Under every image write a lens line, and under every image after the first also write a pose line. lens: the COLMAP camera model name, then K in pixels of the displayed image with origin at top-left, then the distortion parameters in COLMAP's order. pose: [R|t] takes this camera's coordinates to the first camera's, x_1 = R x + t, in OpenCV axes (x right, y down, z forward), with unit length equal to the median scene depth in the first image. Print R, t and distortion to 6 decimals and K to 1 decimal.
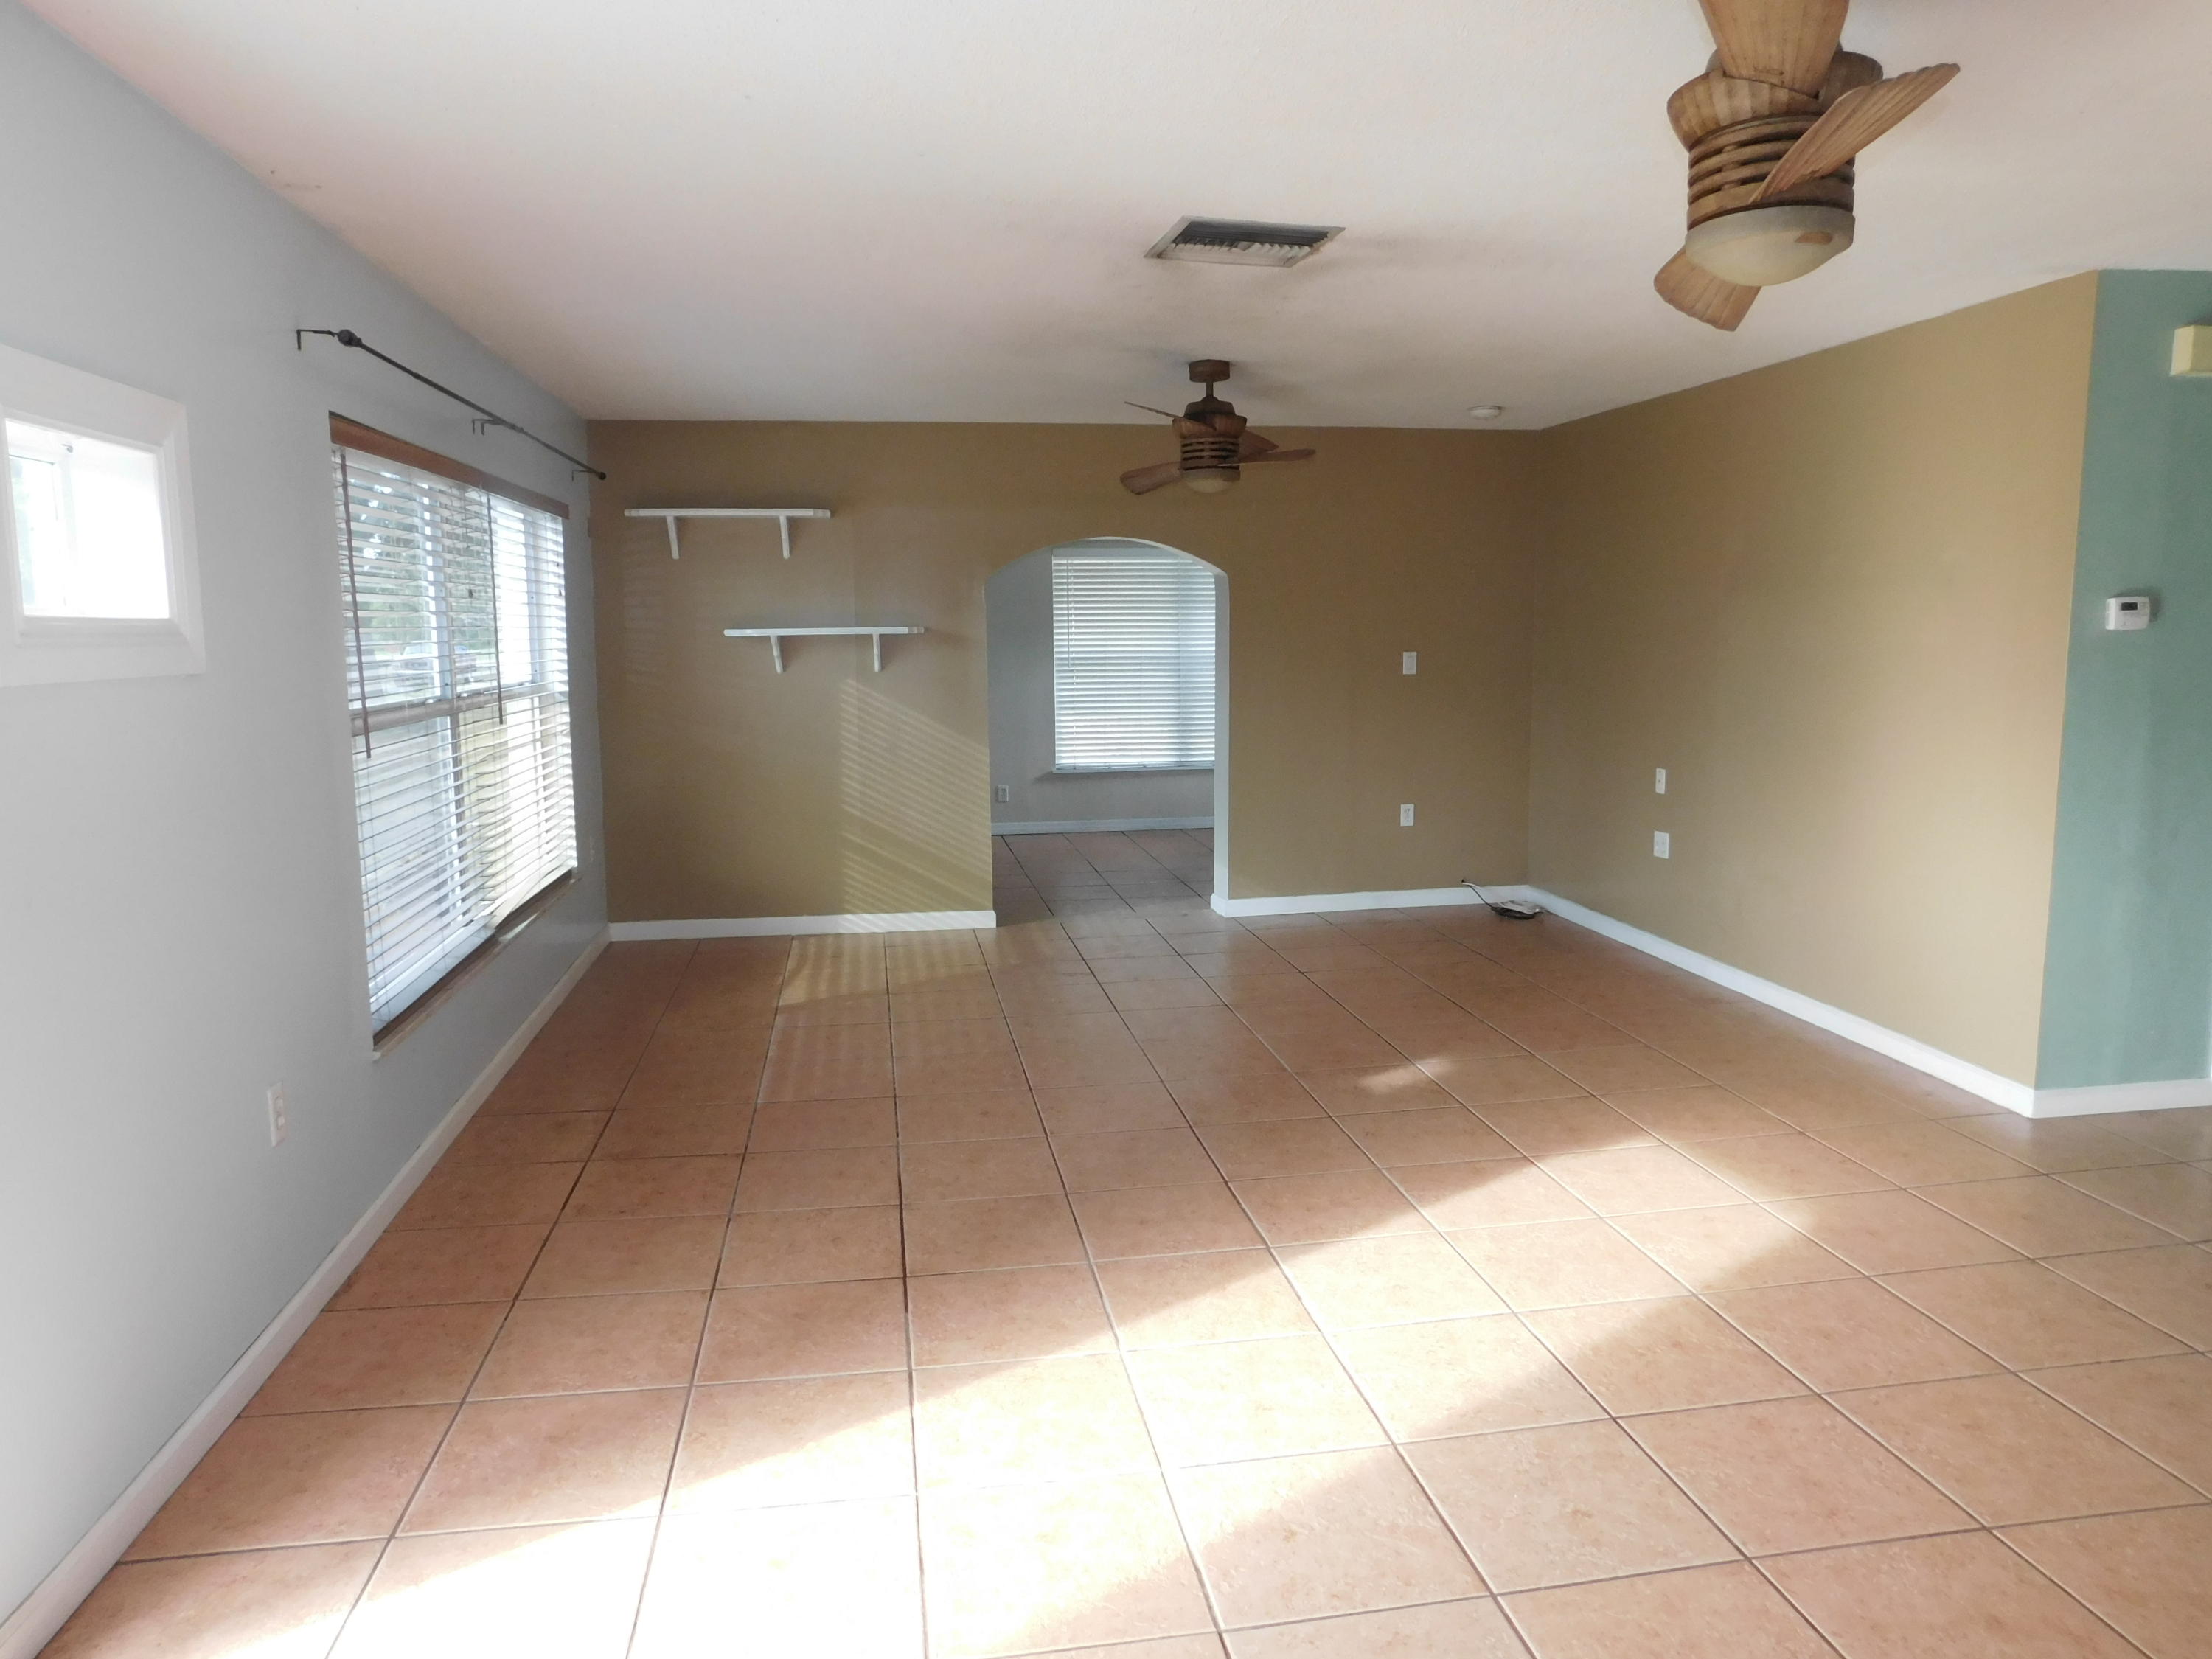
lens RADIAL K [[1454.2, 0, 1105.6], [0, 1454.2, 823.5], [0, 0, 1]] dist [-0.072994, 0.054938]
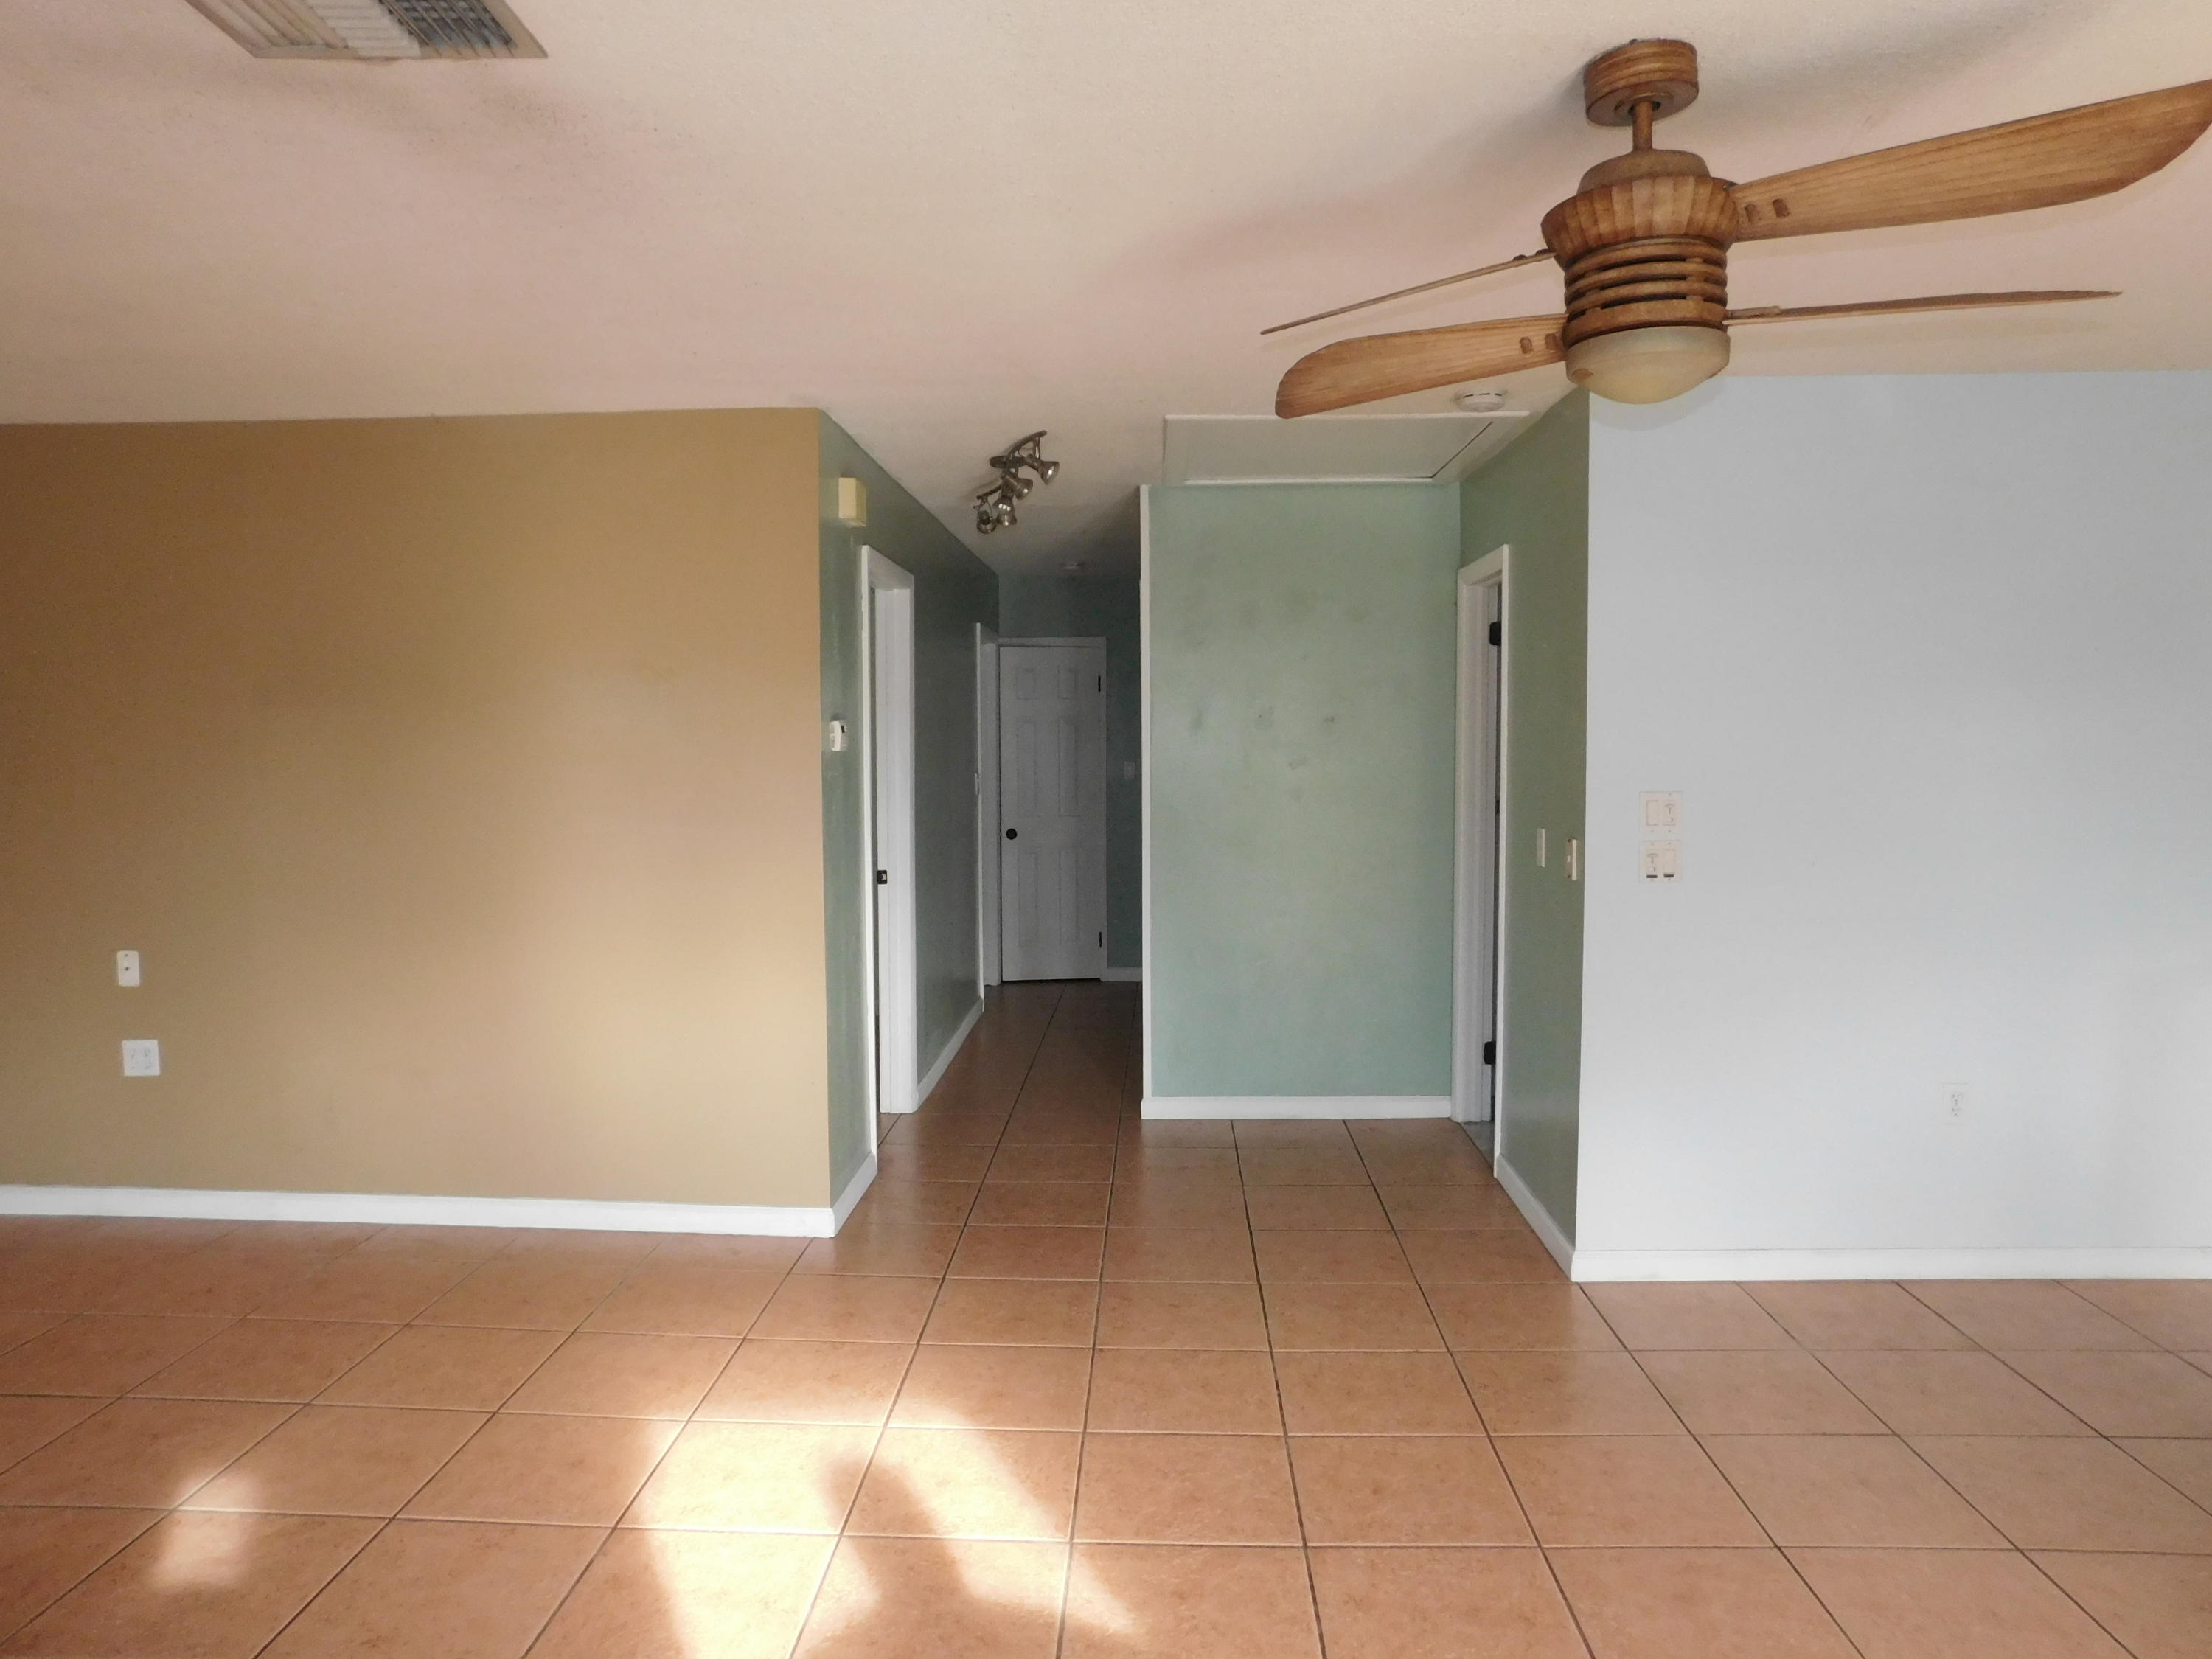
lens RADIAL K [[1454.2, 0, 1098.7], [0, 1454.2, 823.2], [0, 0, 1]] dist [-0.072994, 0.054938]
pose [[0.198405, -0.048921, 0.978899, -0.304103], [0.131525, 0.991049, 0.022870, -0.082551], [-0.971255, 0.124212, 0.203063, 0.604301]]
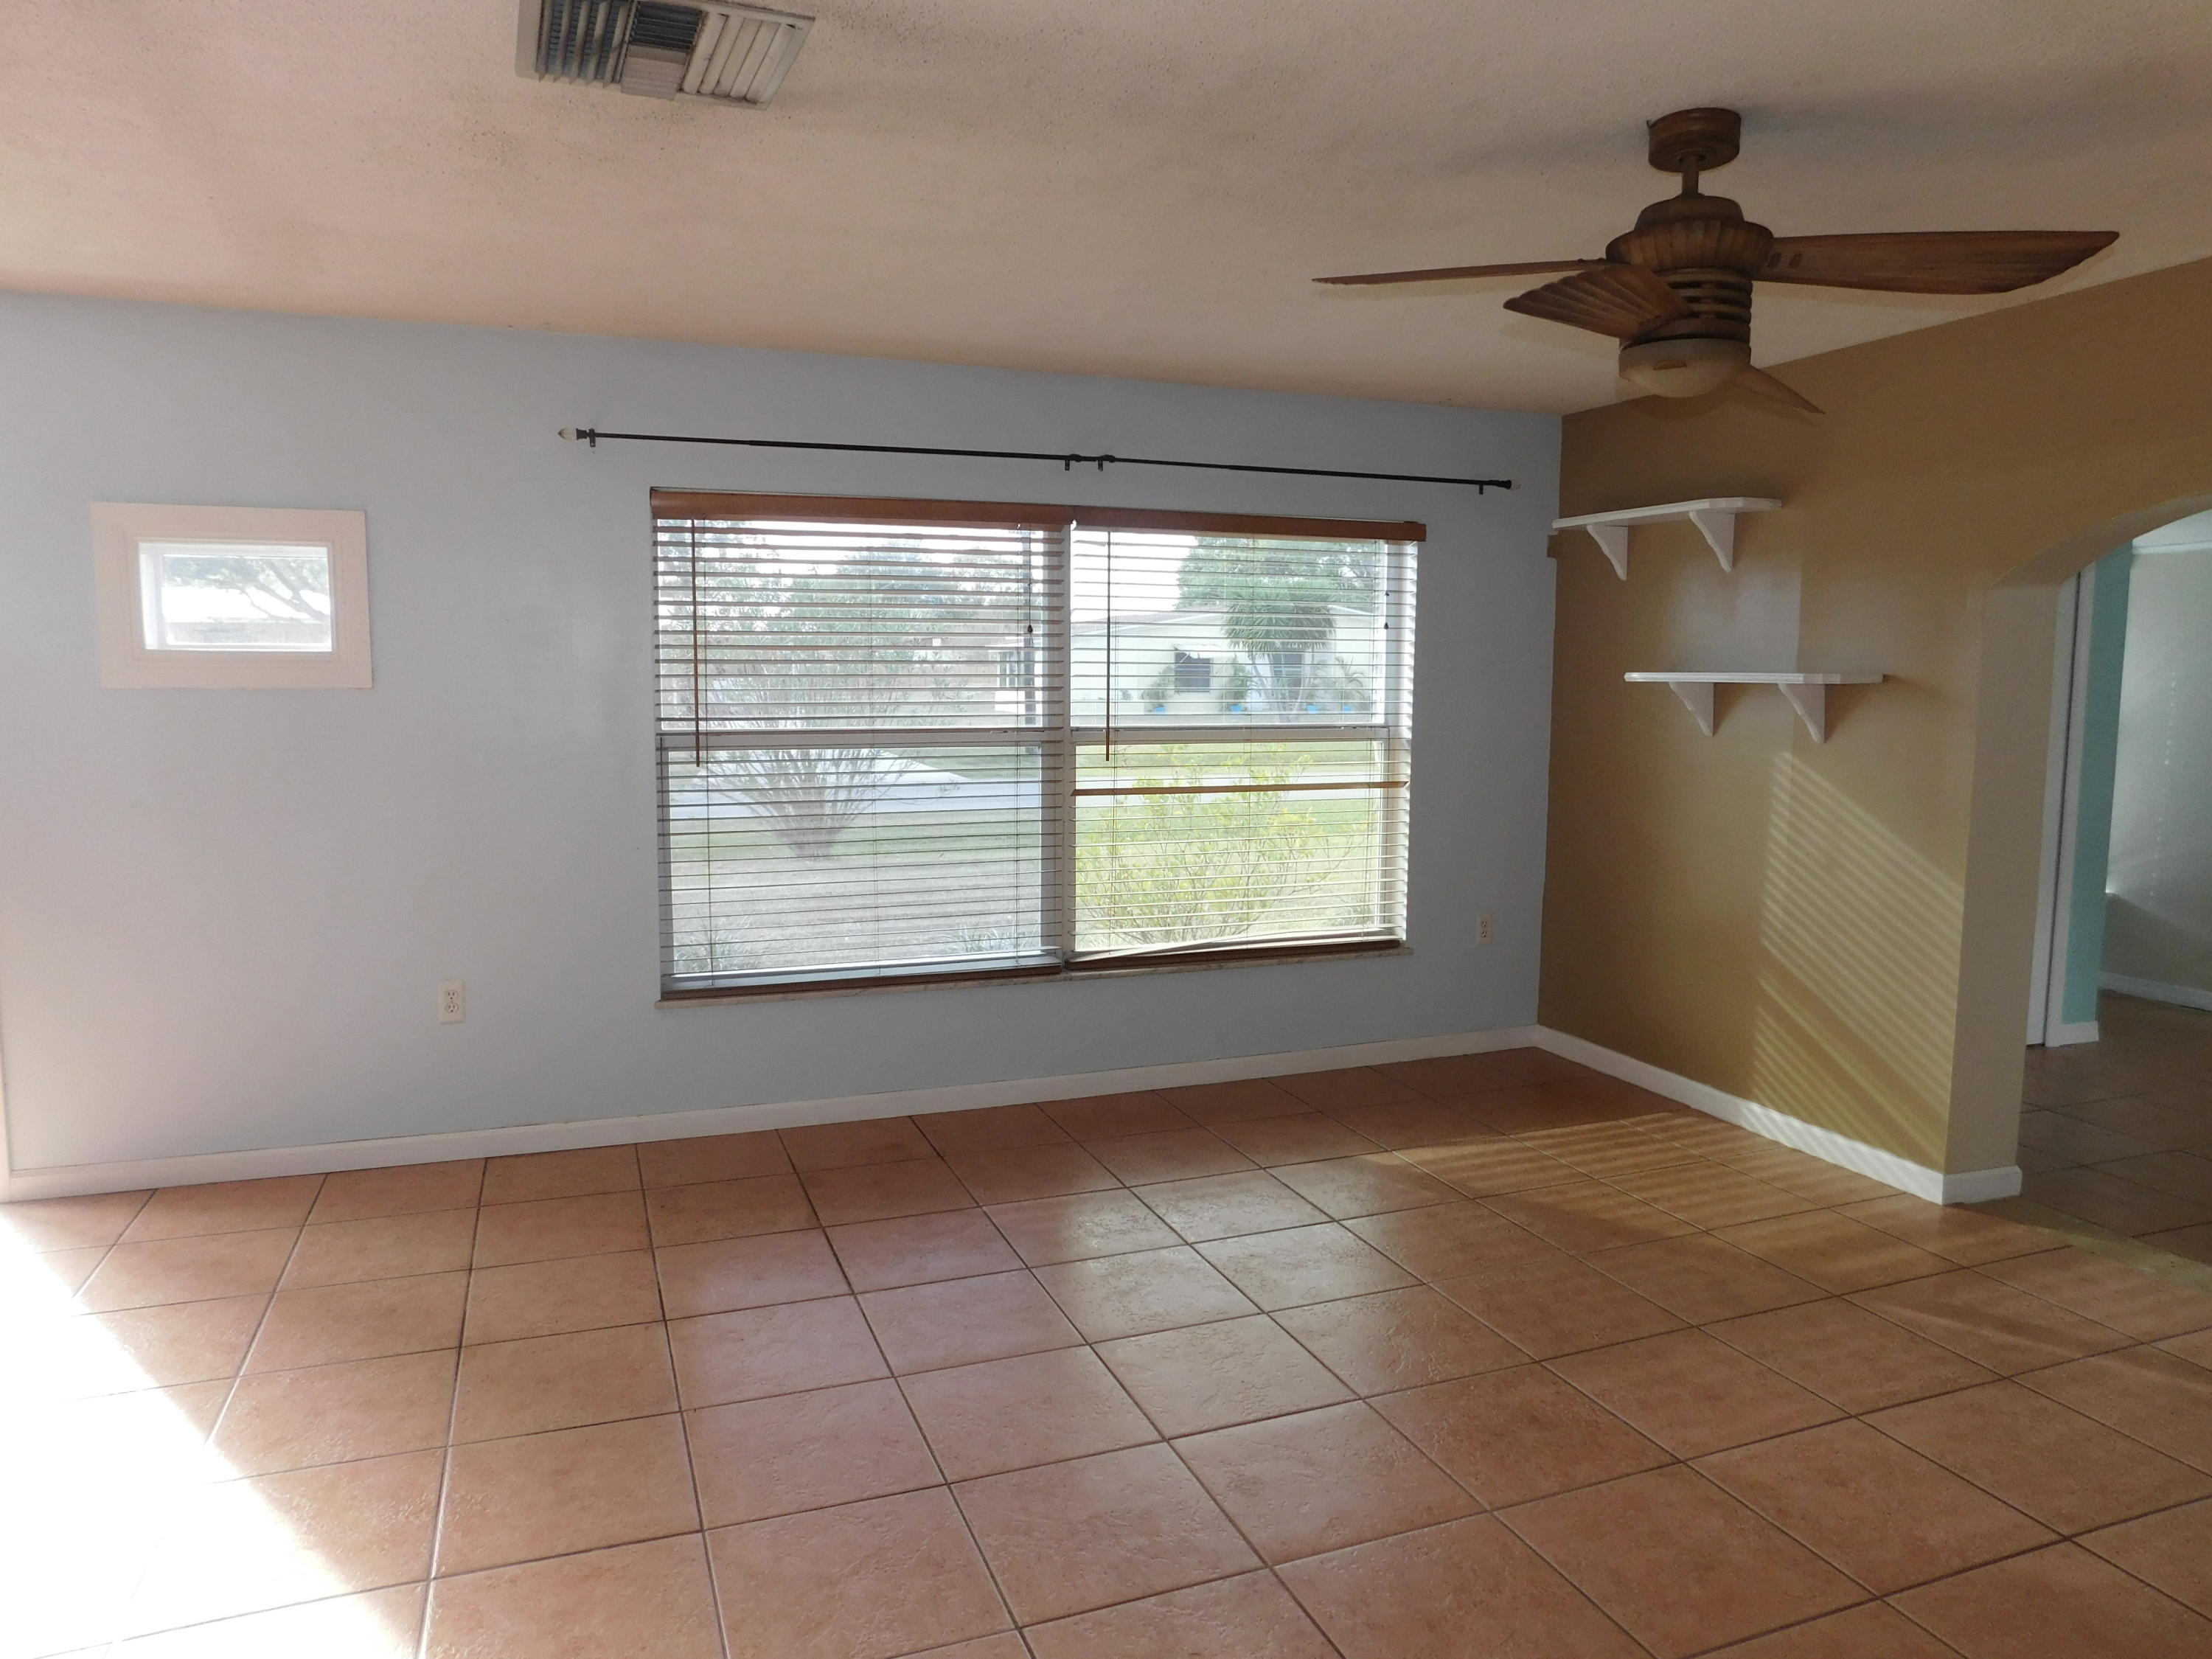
lens RADIAL K [[1454.2, 0, 1099.6], [0, 1454.2, 805.4], [0, 0, 1]] dist [-0.072994, 0.054938]
pose [[0.195670, 0.096493, -0.975911, 0.672635], [-0.139414, 0.987777, 0.069714, -0.130211], [0.970710, 0.122414, 0.206731, 0.962284]]
